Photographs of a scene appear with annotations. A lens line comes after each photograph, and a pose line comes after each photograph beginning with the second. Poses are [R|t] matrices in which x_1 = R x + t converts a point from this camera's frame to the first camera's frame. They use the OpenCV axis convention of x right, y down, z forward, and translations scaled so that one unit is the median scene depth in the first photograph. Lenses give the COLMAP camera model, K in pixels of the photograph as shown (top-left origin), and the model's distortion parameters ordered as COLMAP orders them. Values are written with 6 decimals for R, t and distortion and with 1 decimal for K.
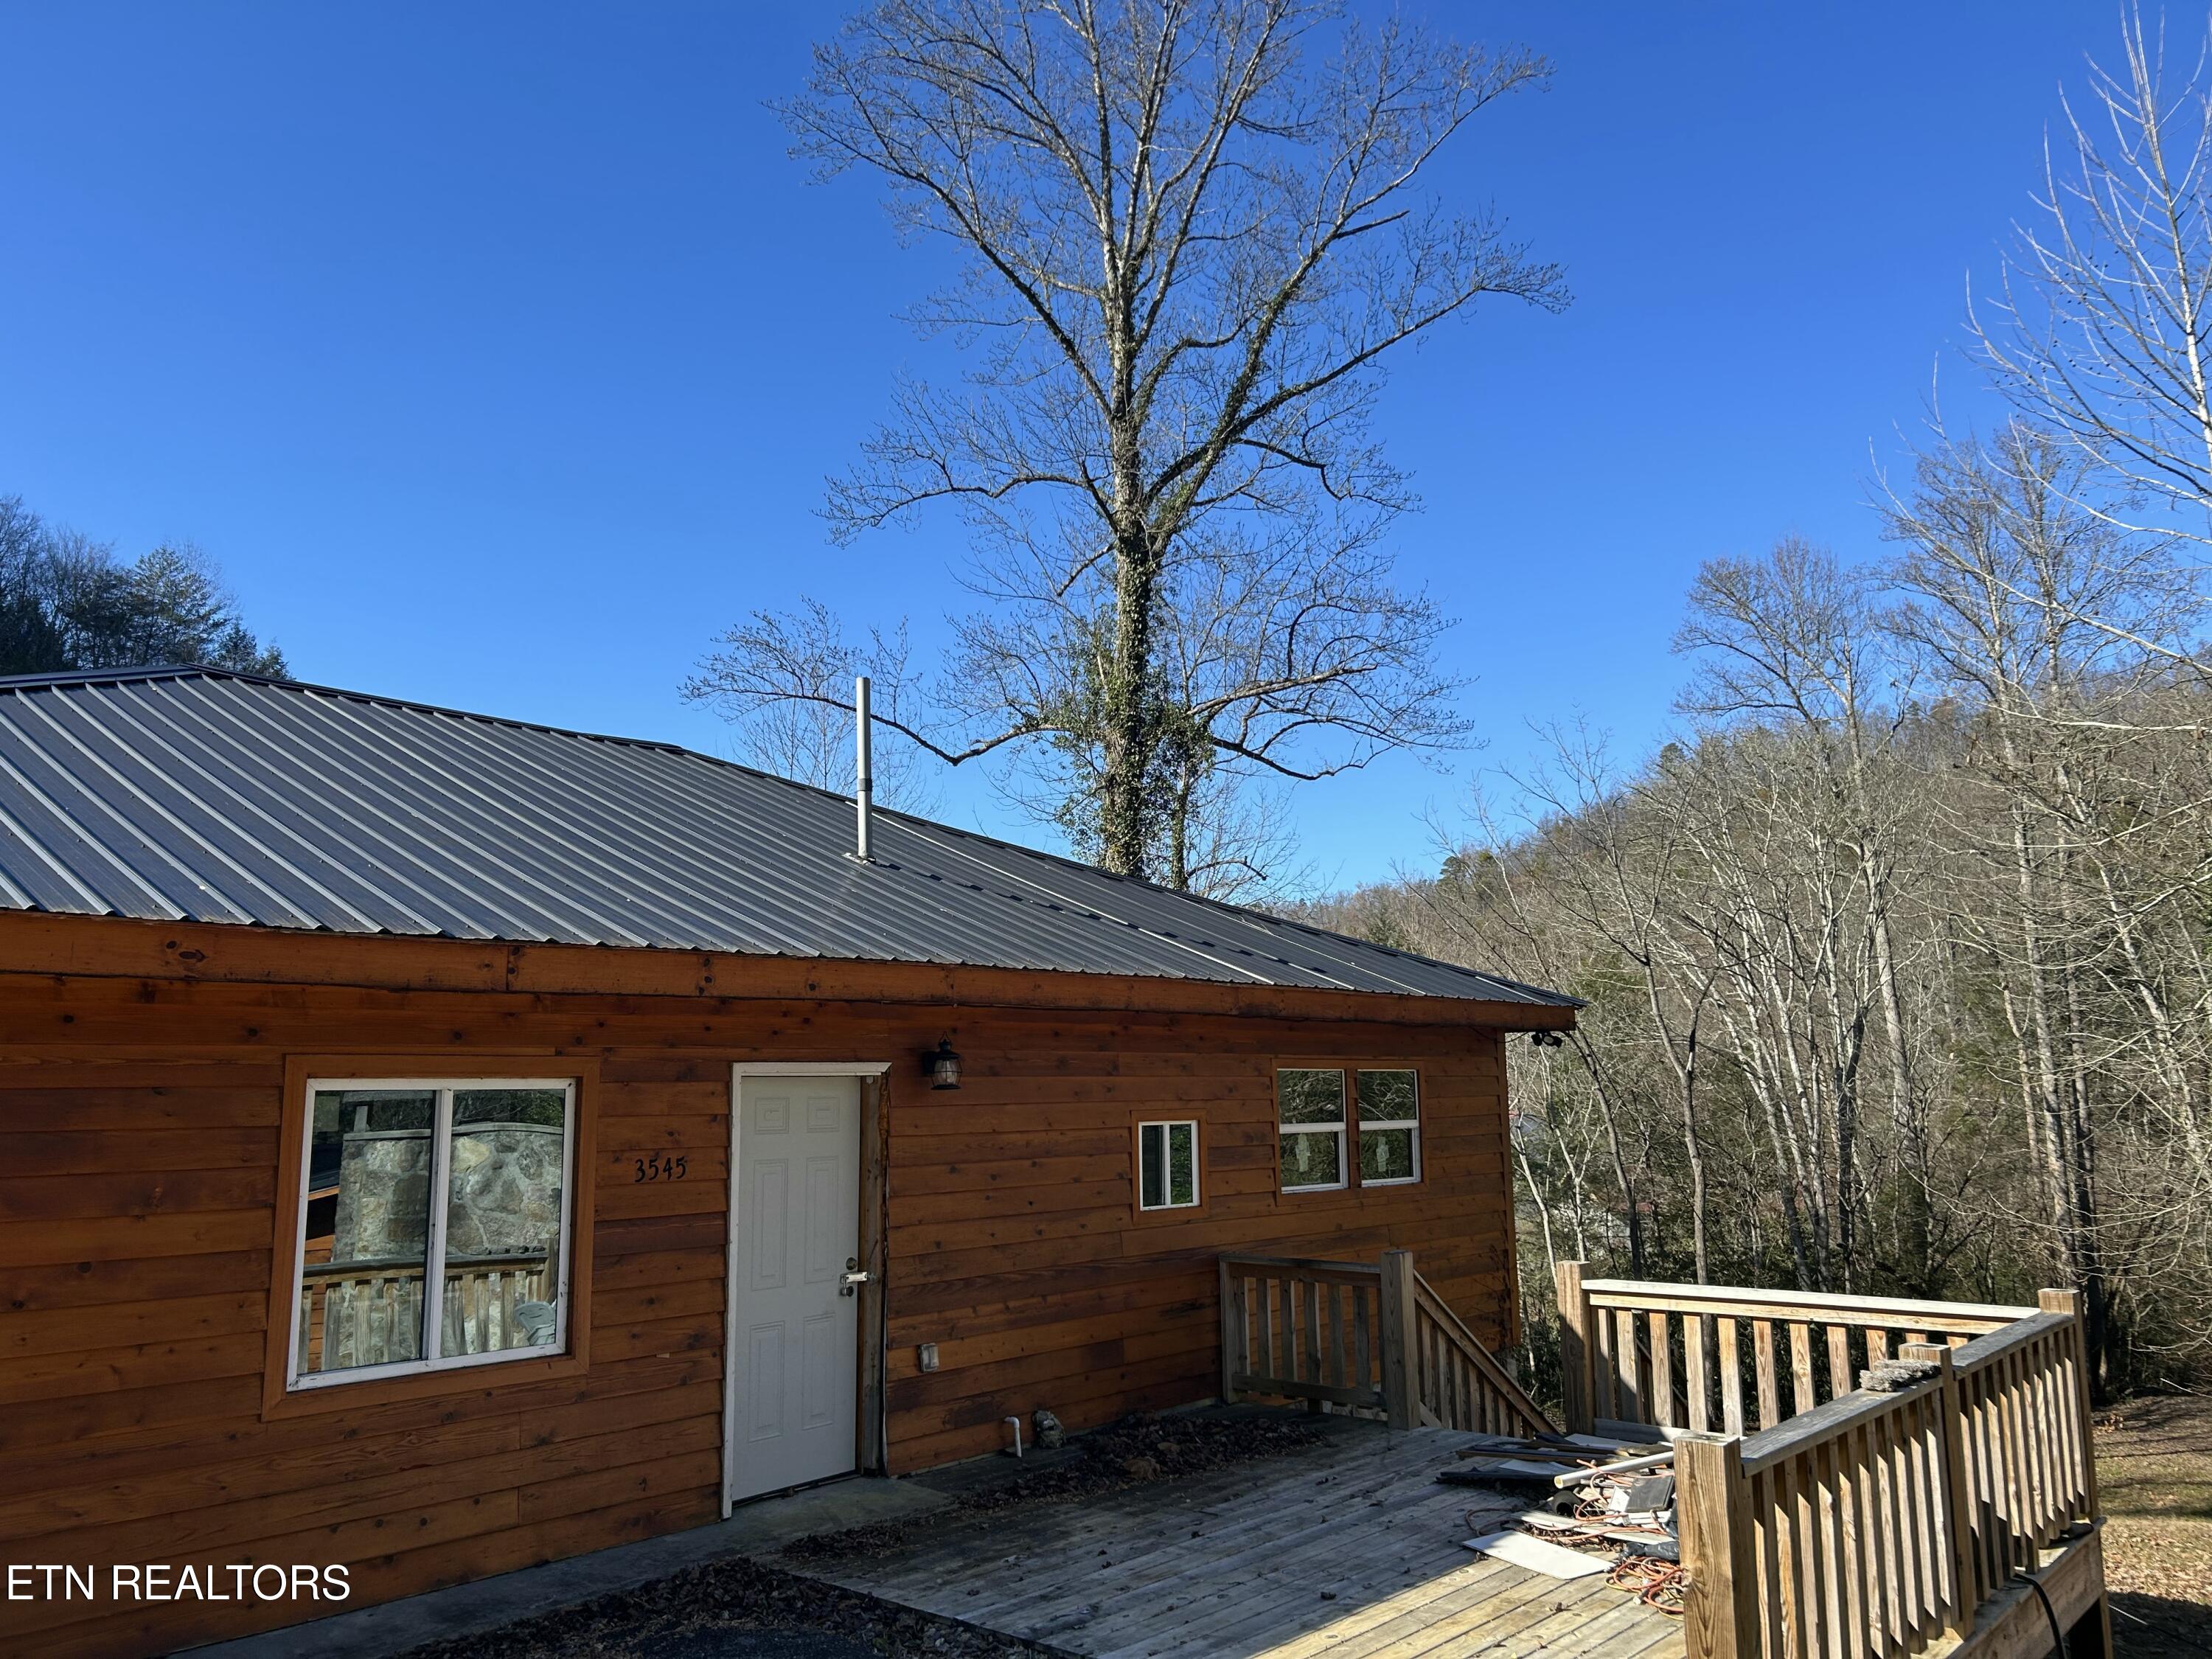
lens RADIAL K [[1669.8, 0, 1102.9], [0, 1669.8, 832.6], [0, 0, 1]] dist [0.047590, -0.050317]
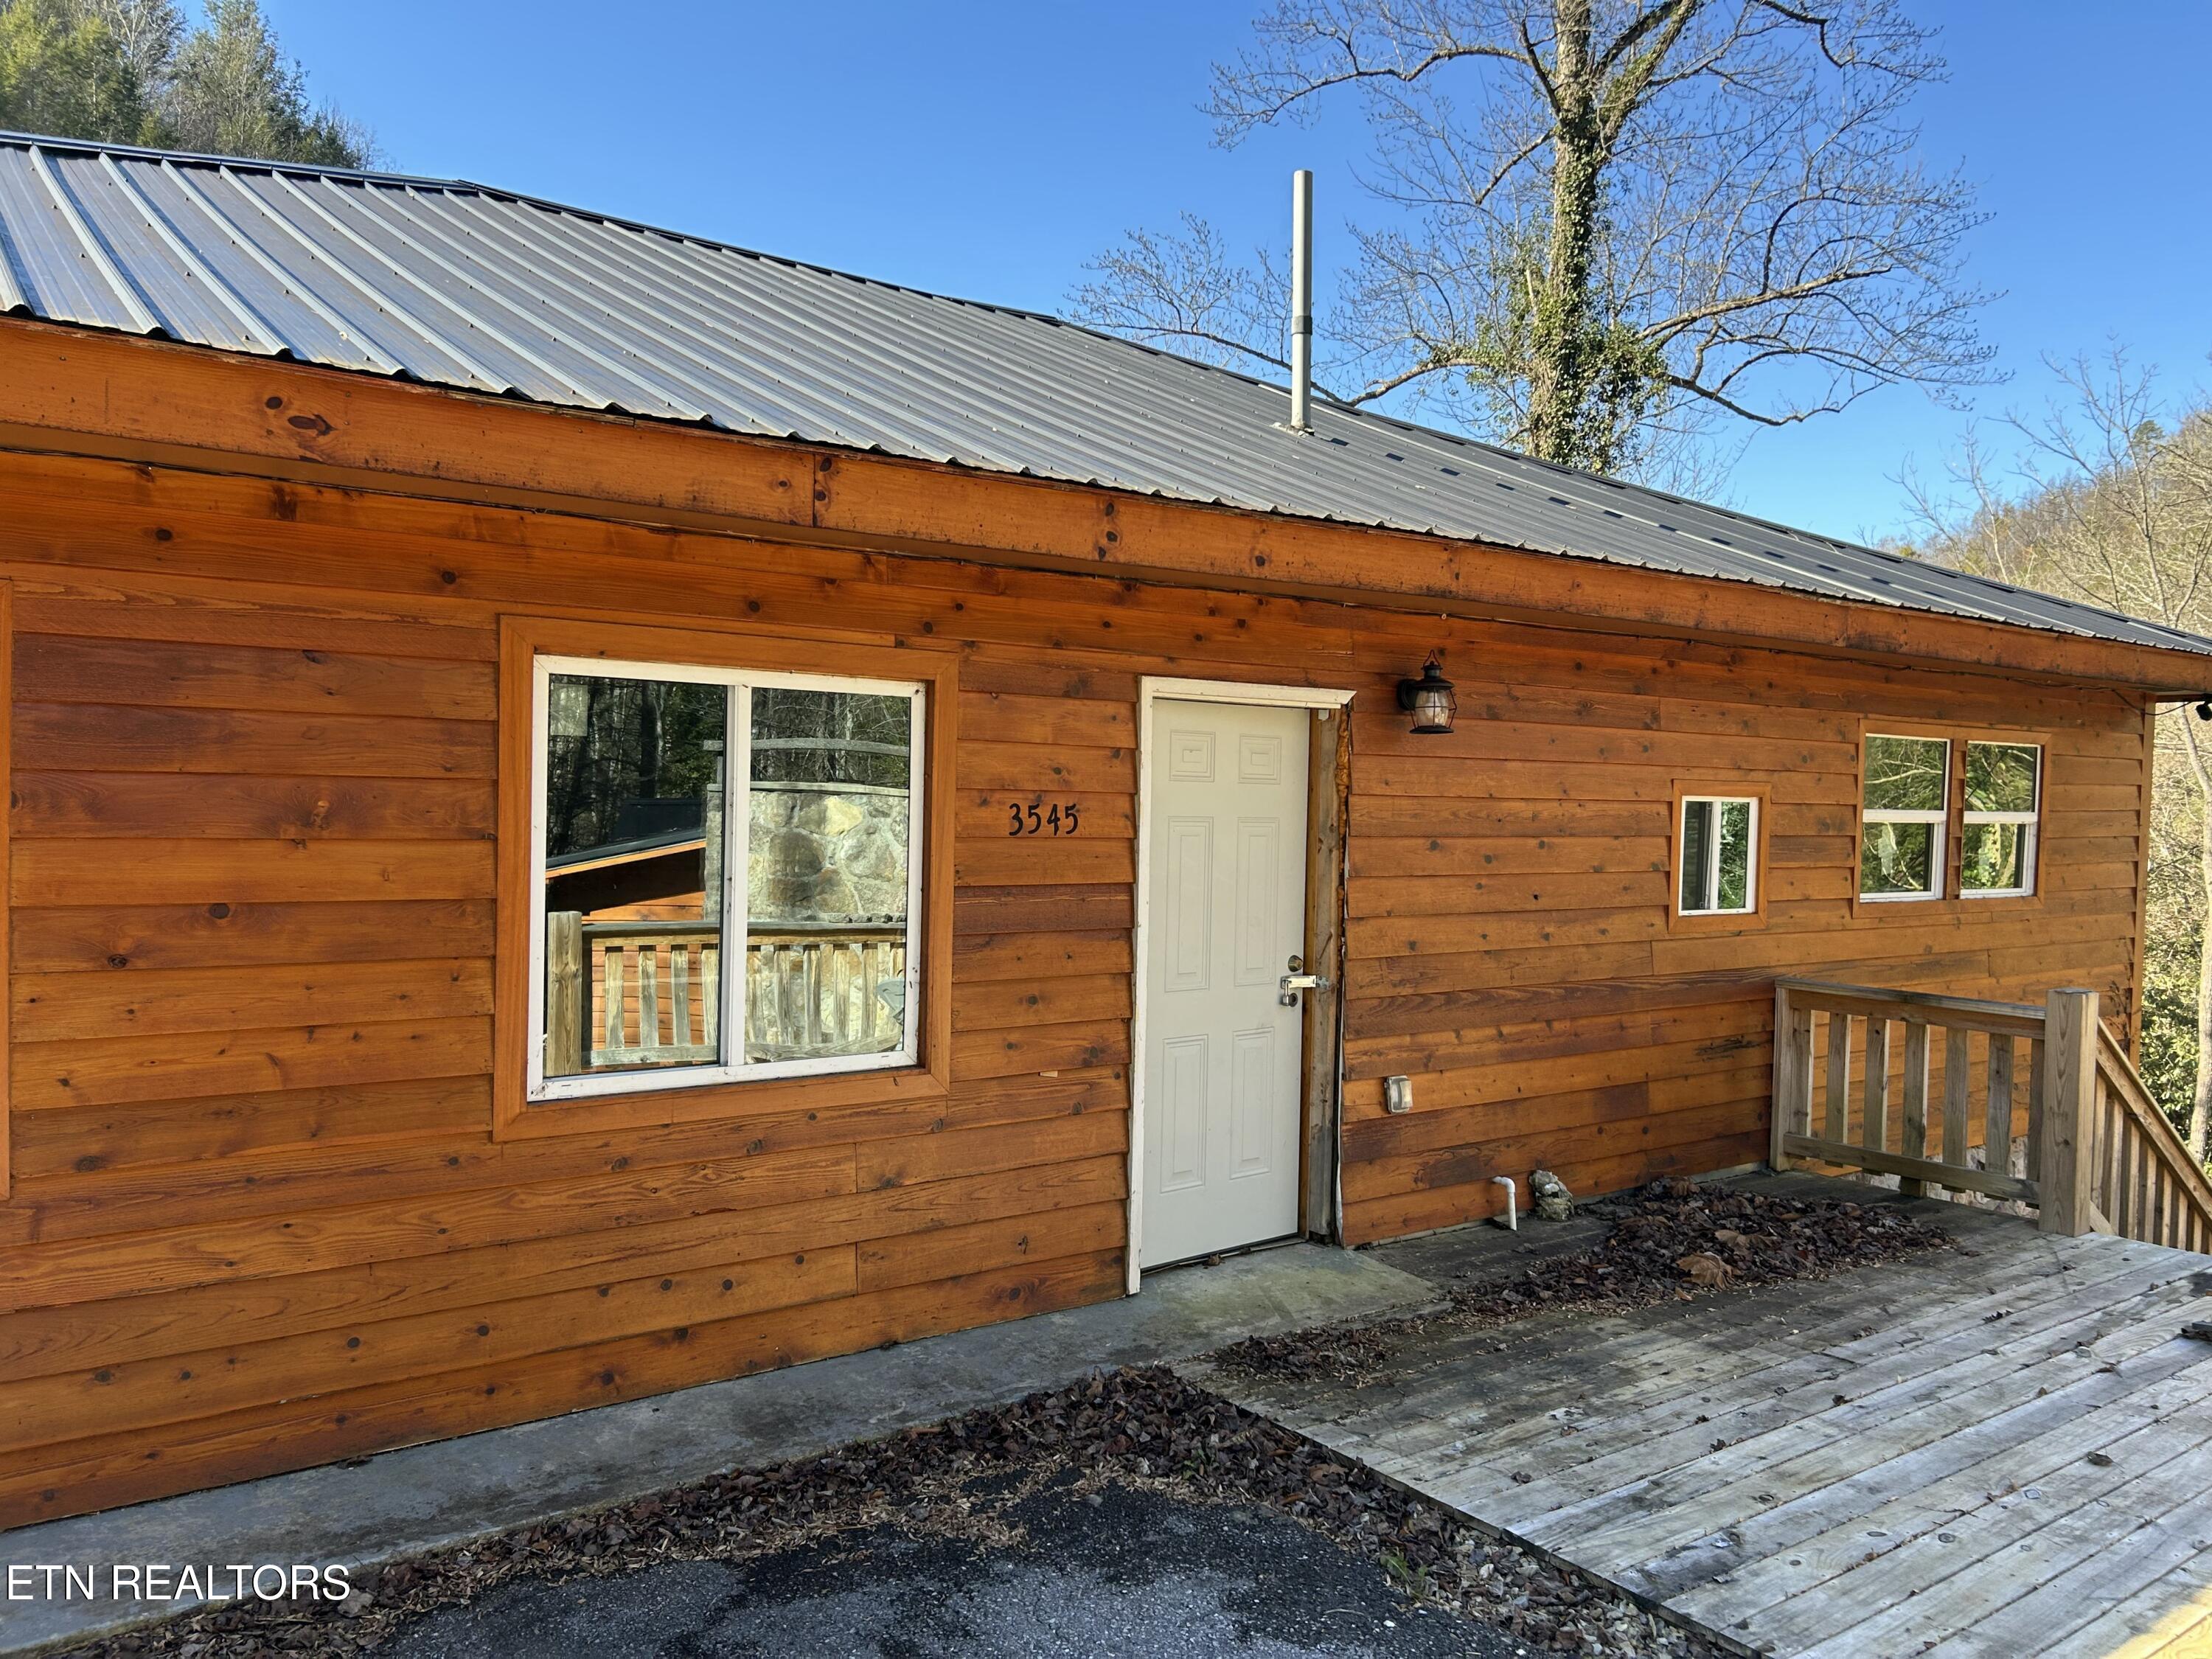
lens RADIAL K [[1669.8, 0, 1102.9], [0, 1669.8, 832.6], [0, 0, 1]] dist [0.047590, -0.050317]
pose [[0.977411, 0.042379, -0.207054, -0.078964], [-0.004333, 0.983502, 0.180843, 0.066643], [0.211302, -0.175861, 0.961470, 0.279064]]
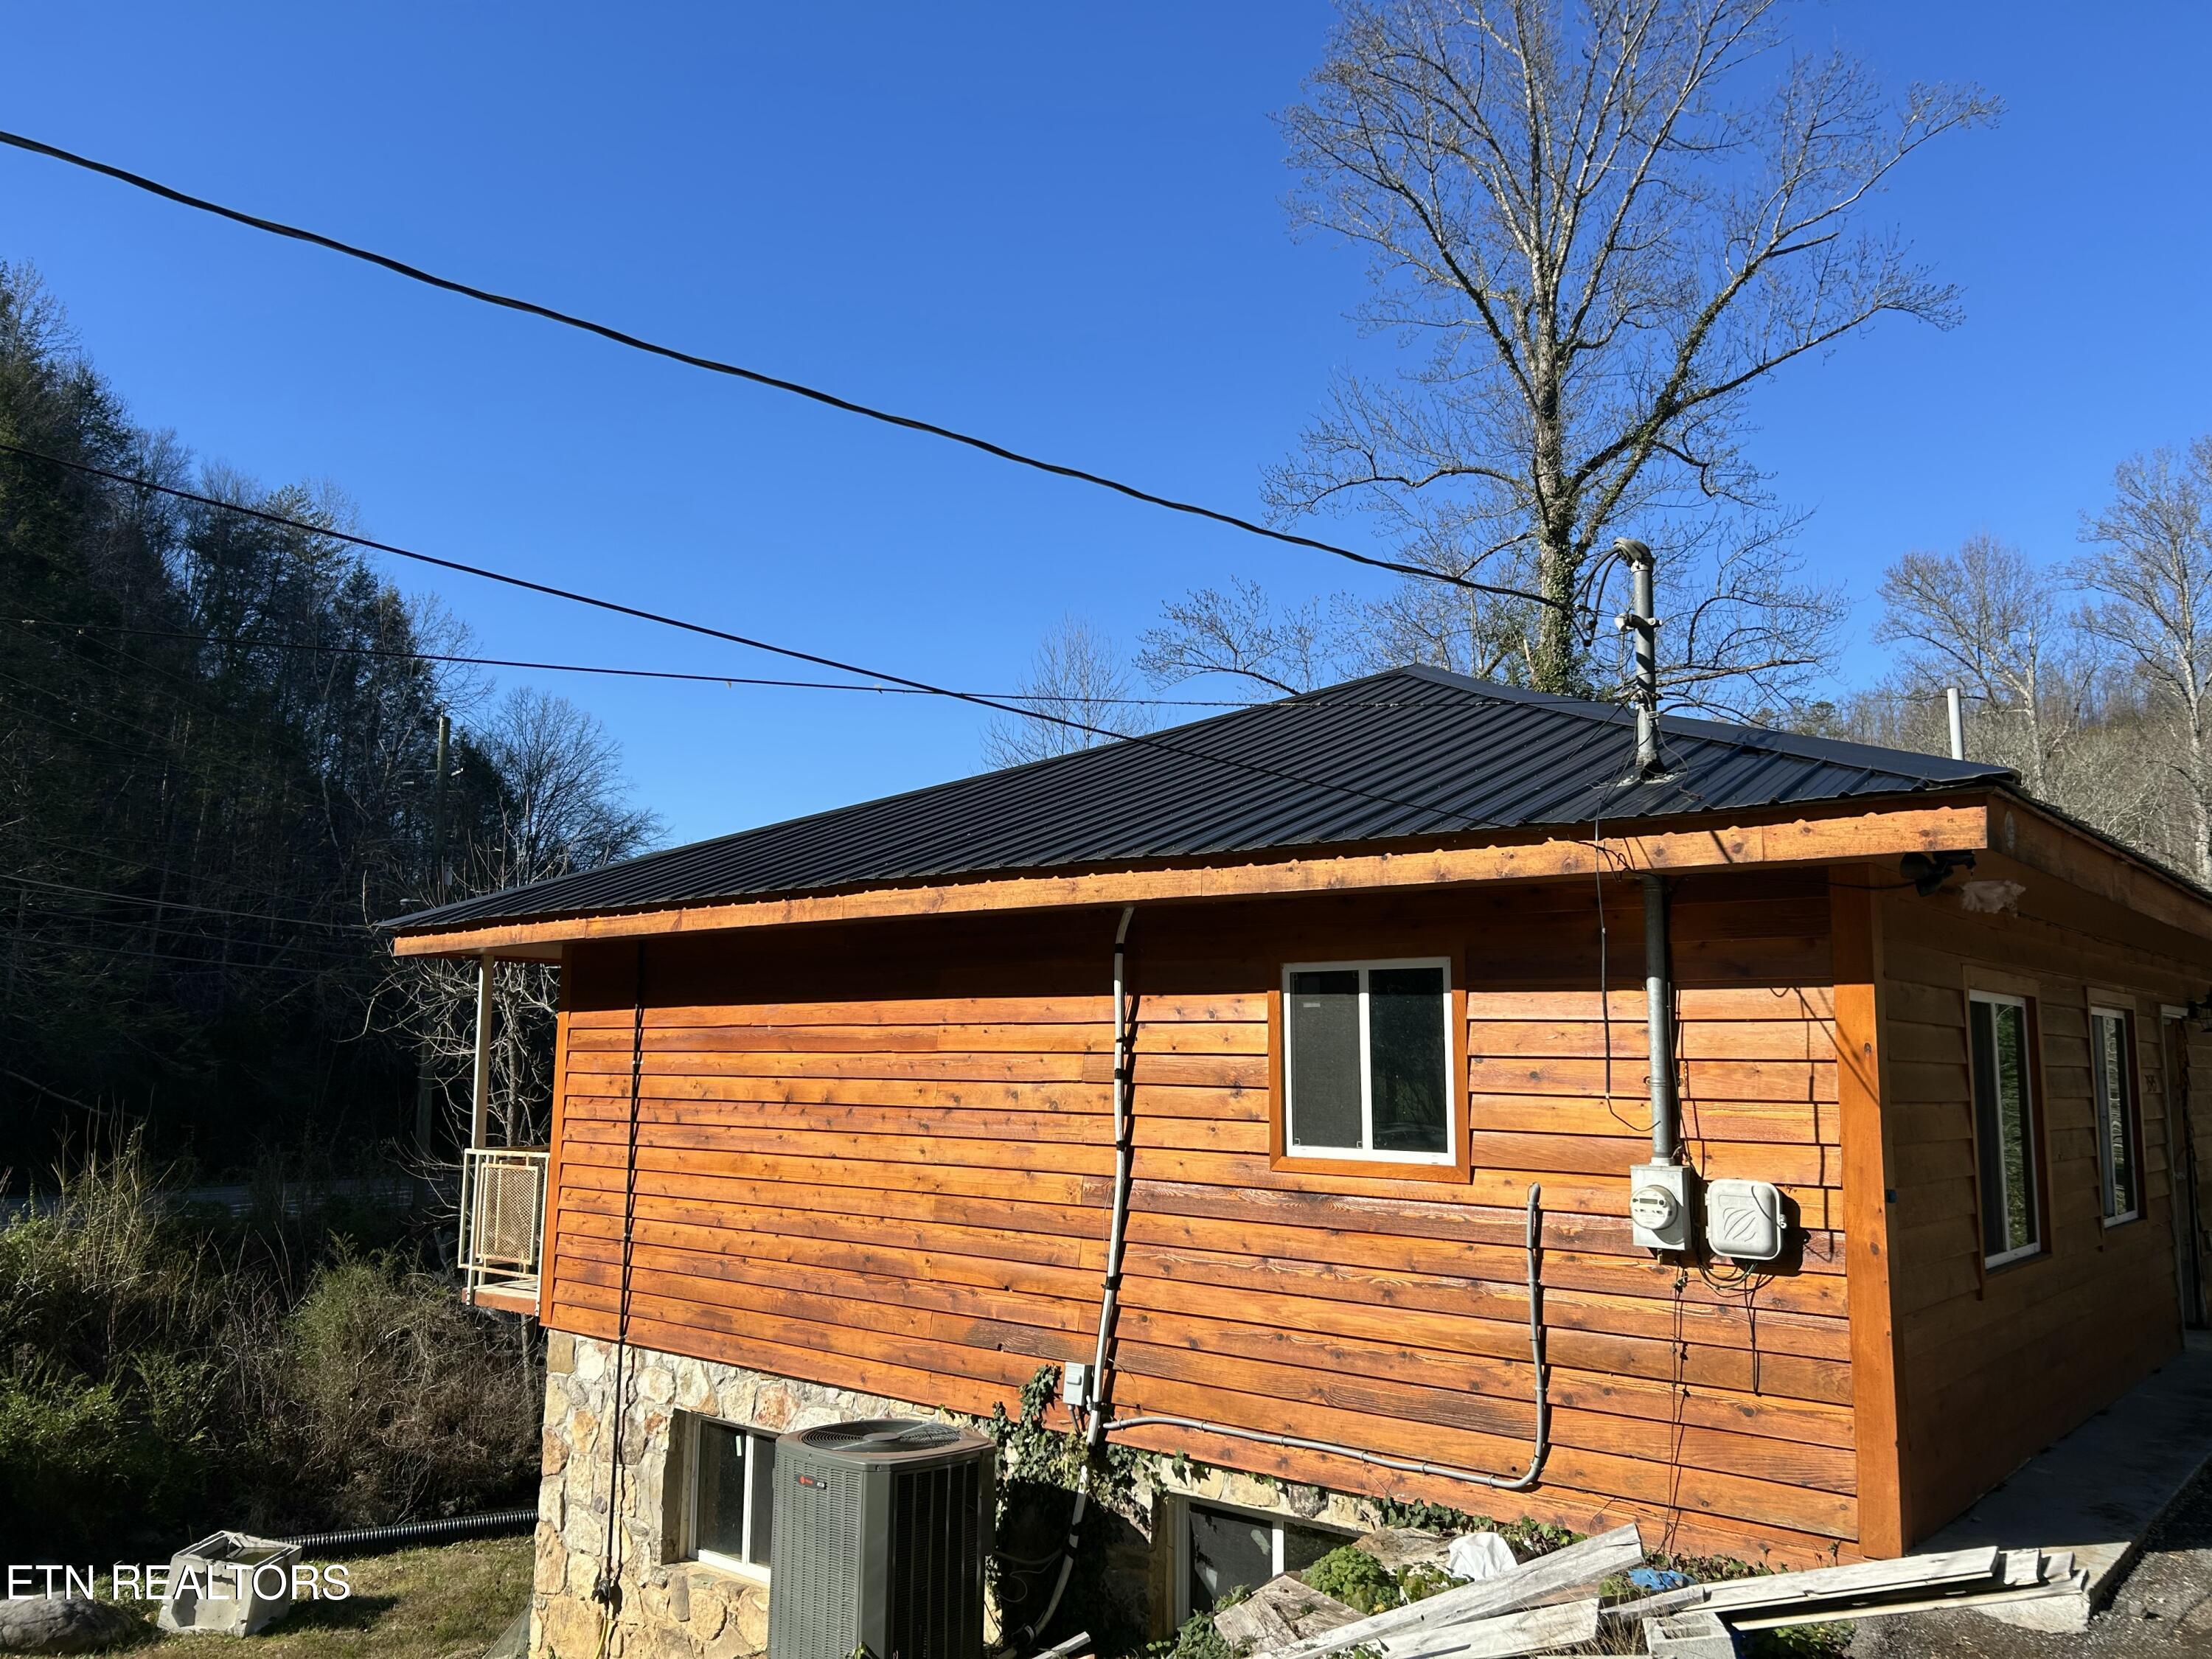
lens RADIAL K [[1669.8, 0, 1102.9], [0, 1669.8, 832.6], [0, 0, 1]] dist [0.047590, -0.050317]
pose [[0.999395, 0.031061, 0.015644, -0.922078], [-0.031429, 0.999220, 0.023904, 0.001775], [-0.014890, -0.024381, 0.999592, -0.237204]]
